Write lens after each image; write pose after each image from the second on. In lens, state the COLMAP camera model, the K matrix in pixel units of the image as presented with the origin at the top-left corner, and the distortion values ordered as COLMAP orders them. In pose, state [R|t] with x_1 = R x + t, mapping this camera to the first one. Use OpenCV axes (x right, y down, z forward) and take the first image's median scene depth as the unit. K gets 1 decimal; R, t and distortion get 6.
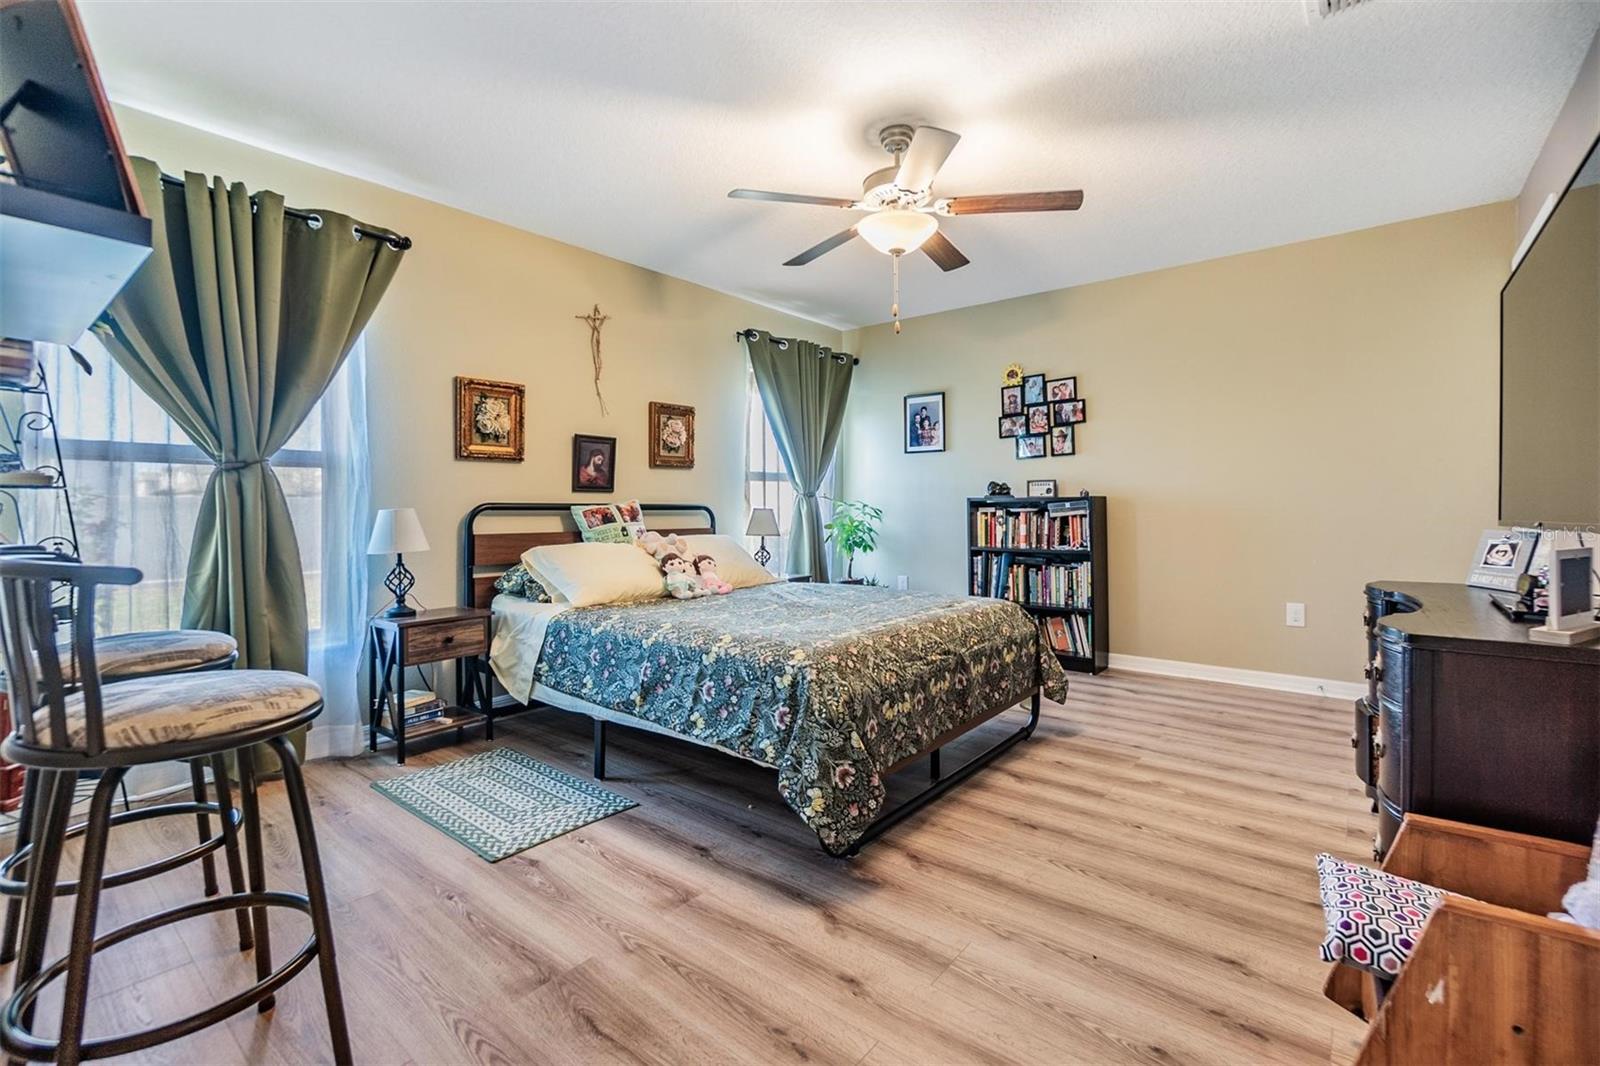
lens RADIAL K [[697.6, 0, 794.7], [0, 697.6, 514.0], [0, 0, 1]] dist [-0.002515, 0.000269]
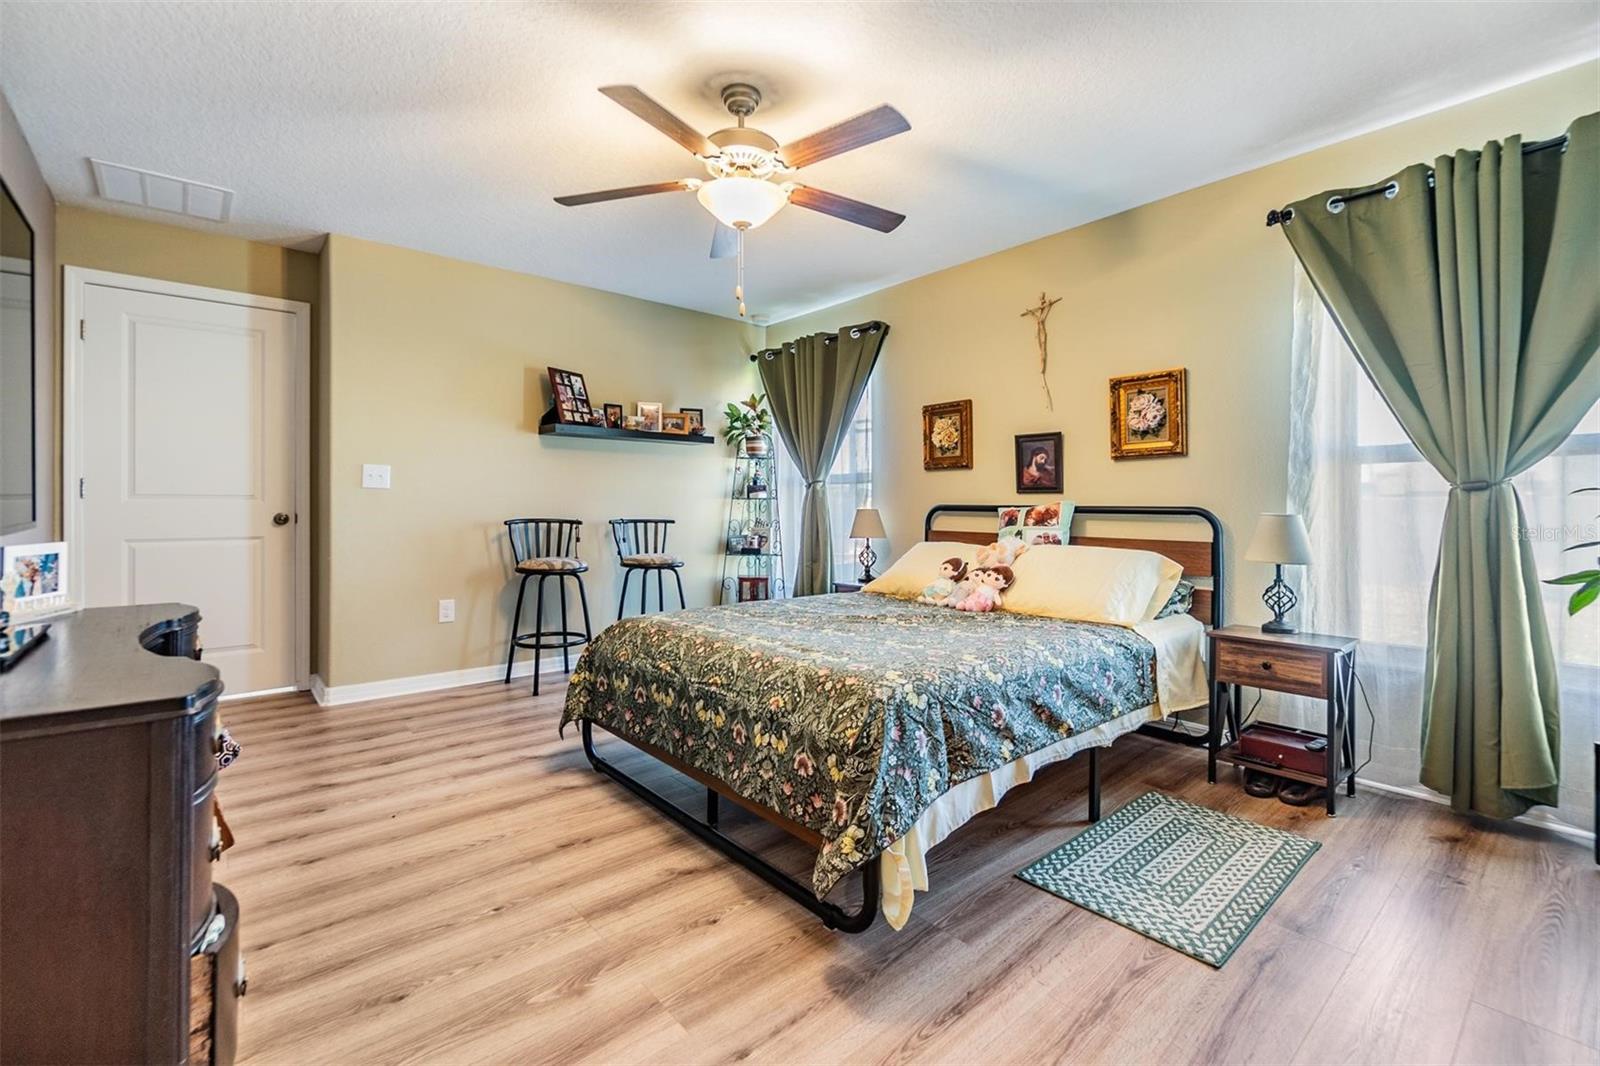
lens RADIAL K [[697.6, 0, 794.7], [0, 697.6, 514.0], [0, 0, 1]] dist [-0.002515, 0.000269]
pose [[-0.168691, 0.013353, -0.985578, 0.797960], [-0.017525, 0.999710, 0.016544, -0.015332], [0.985513, 0.020063, -0.168408, 0.958131]]
